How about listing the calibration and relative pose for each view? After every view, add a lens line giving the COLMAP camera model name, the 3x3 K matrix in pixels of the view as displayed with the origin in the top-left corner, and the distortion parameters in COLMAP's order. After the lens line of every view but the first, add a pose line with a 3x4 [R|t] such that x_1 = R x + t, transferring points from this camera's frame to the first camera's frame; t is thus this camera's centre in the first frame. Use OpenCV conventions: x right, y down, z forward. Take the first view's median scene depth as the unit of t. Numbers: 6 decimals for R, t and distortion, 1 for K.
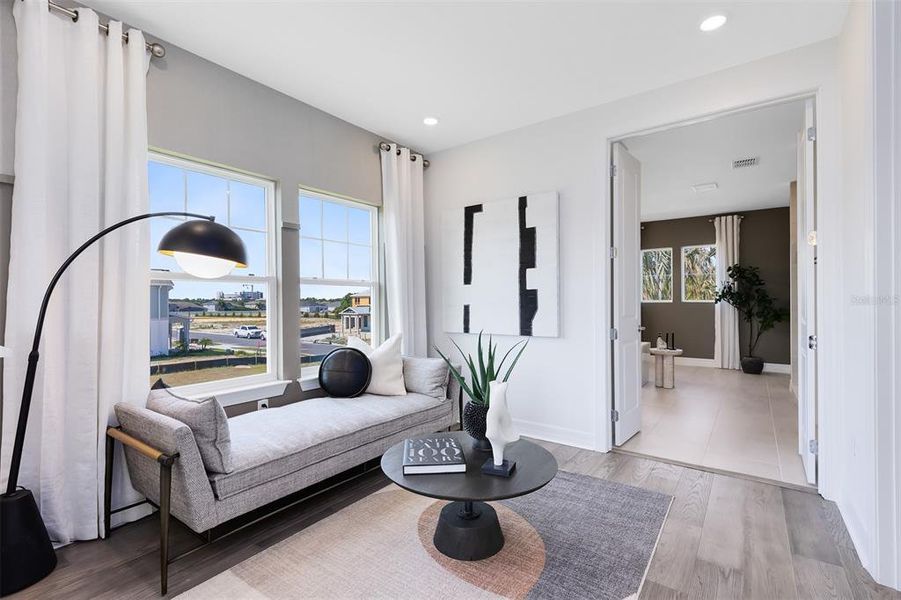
lens RADIAL K [[408.4, 0, 451.2], [0, 408.4, 299.2], [0, 0, 1]] dist [-0.000728, -0.000839]
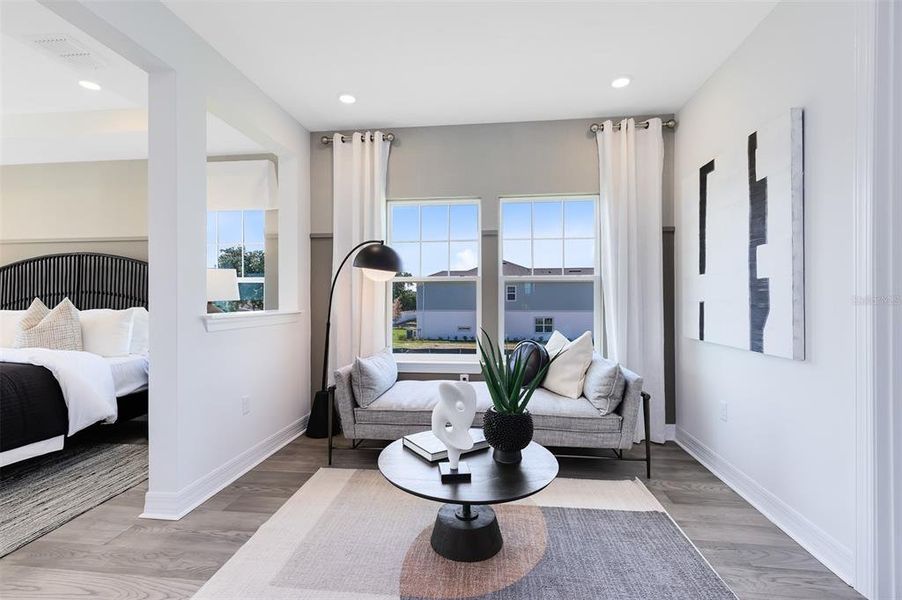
lens RADIAL K [[408.8, 0, 453.6], [0, 408.8, 295.8], [0, 0, 1]] dist [-0.000728, -0.000839]
pose [[0.494175, 0.002215, -0.869360, 0.662067], [0.003918, 0.999981, 0.004775, -0.003364], [0.869354, -0.005766, 0.494157, 0.368374]]
